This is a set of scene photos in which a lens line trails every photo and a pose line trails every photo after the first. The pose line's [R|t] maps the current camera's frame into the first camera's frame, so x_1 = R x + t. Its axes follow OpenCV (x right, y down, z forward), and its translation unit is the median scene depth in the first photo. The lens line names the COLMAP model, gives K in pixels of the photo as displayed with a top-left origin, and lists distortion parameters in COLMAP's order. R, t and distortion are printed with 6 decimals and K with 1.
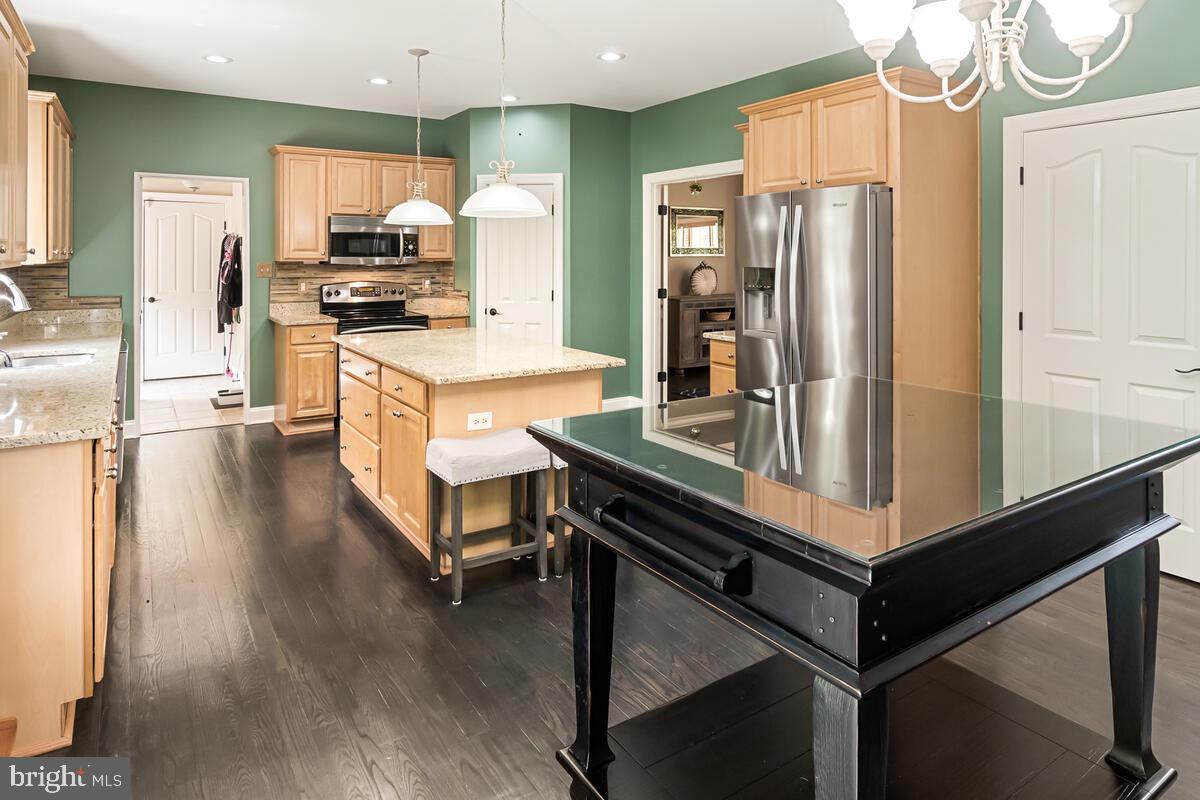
lens RADIAL K [[697.2, 0, 586.0], [0, 697.2, 259.6], [0, 0, 1]] dist [-0.002261, -0.000334]
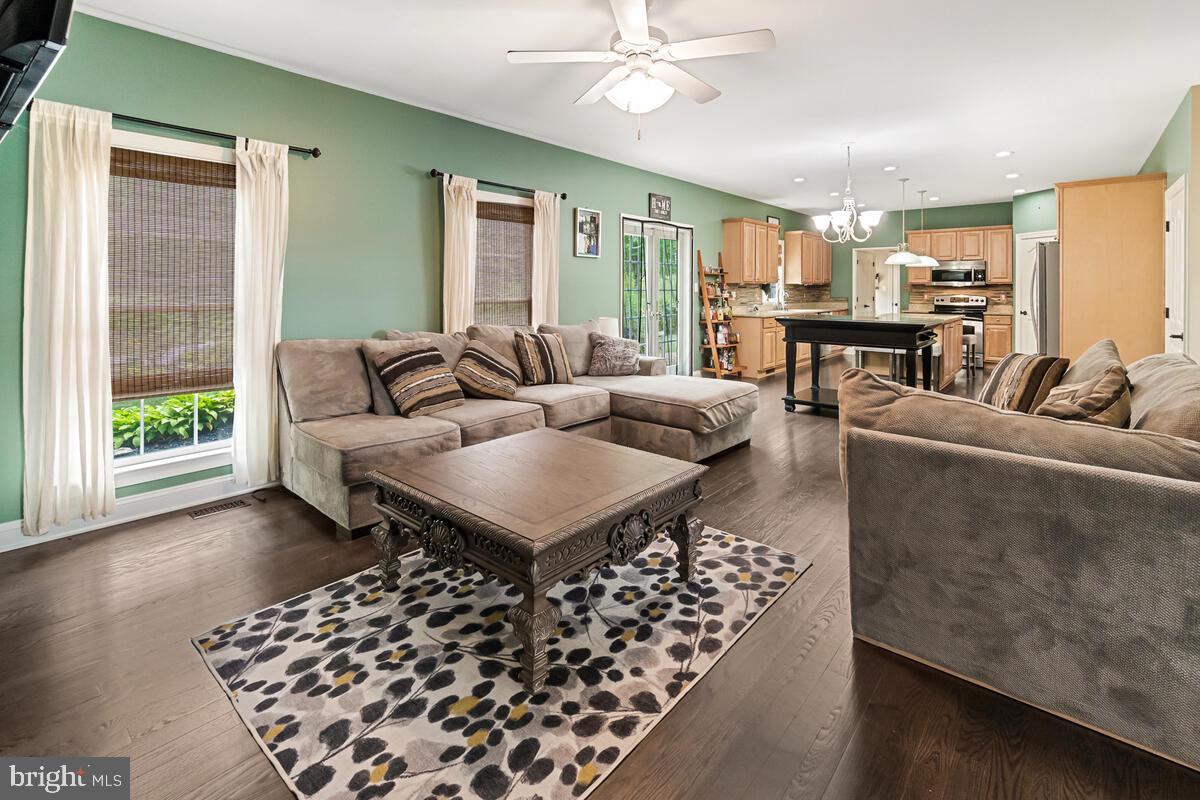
lens RADIAL K [[547.5, 0, 596.7], [0, 547.5, 287.4], [0, 0, 1]] dist [-0.000169, 0.000162]
pose [[0.290434, 0.000335, -0.956895, 0.884781], [-0.004445, 0.999990, -0.000999, 0.018601], [0.956885, 0.004543, 0.290433, -0.415522]]
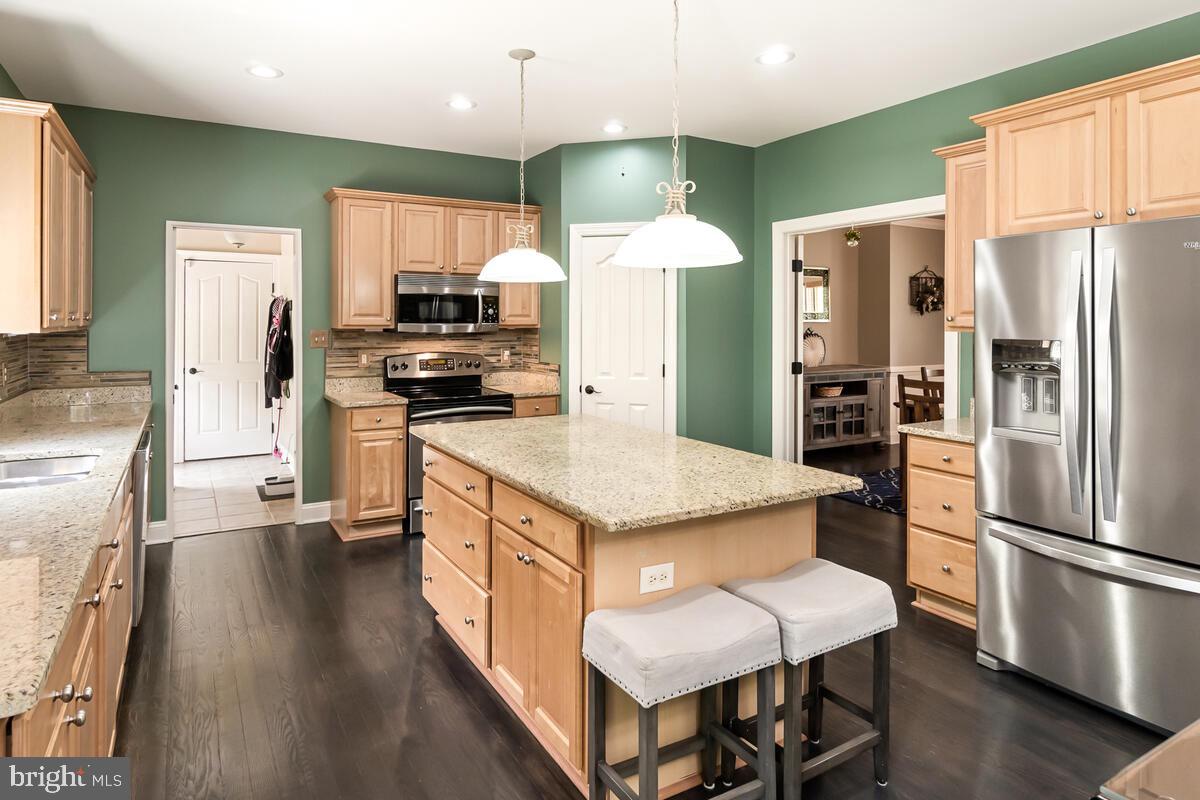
lens RADIAL K [[692.3, 0, 588.1], [0, 692.3, 324.2], [0, 0, 1]] dist [-0.002505, -0.000497]
pose [[0.998738, 0.000327, -0.050217, -0.097637], [-0.000370, 1.000000, -0.000831, -0.002165], [0.050216, 0.000849, 0.998738, 0.186613]]
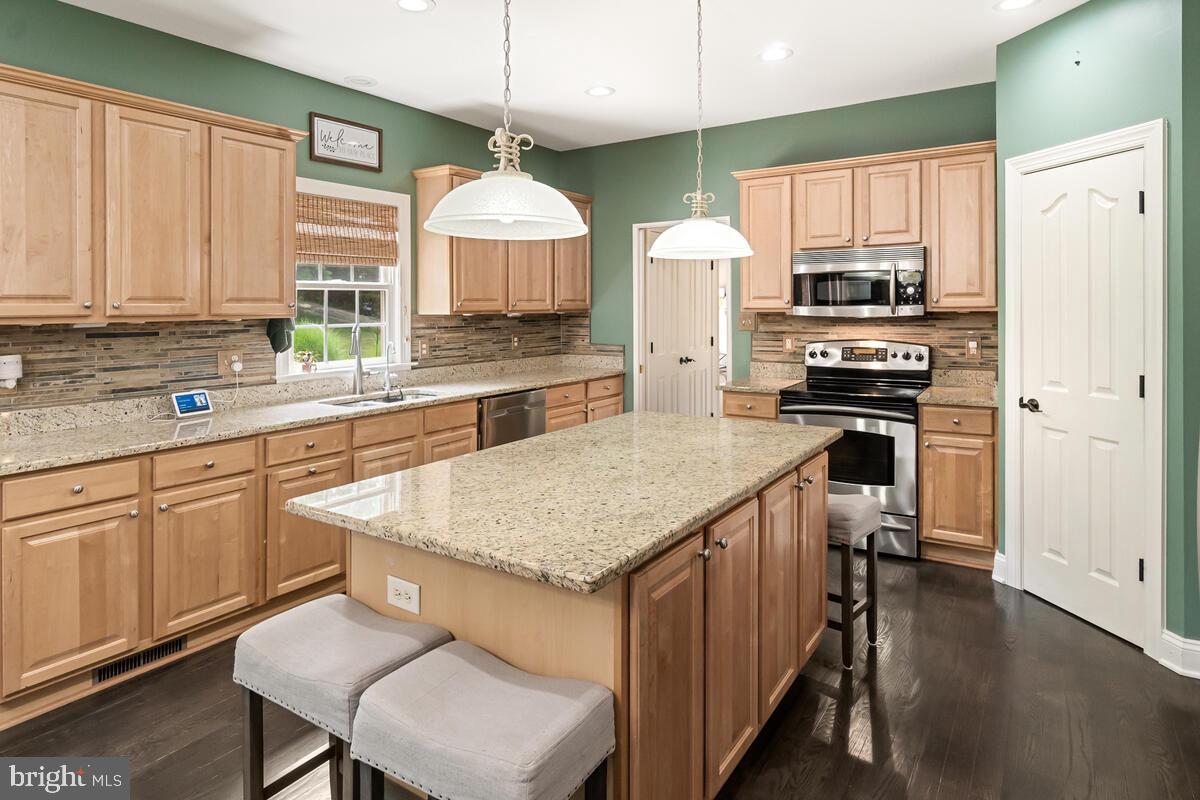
lens RADIAL K [[691.1, 0, 584.3], [0, 691.1, 312.9], [0, 0, 1]] dist [-0.004608, -0.000631]
pose [[0.393346, 0.004750, -0.919378, 0.233217], [0.005545, 0.999956, 0.007539, -0.003451], [0.919374, -0.008063, 0.393302, 0.486844]]
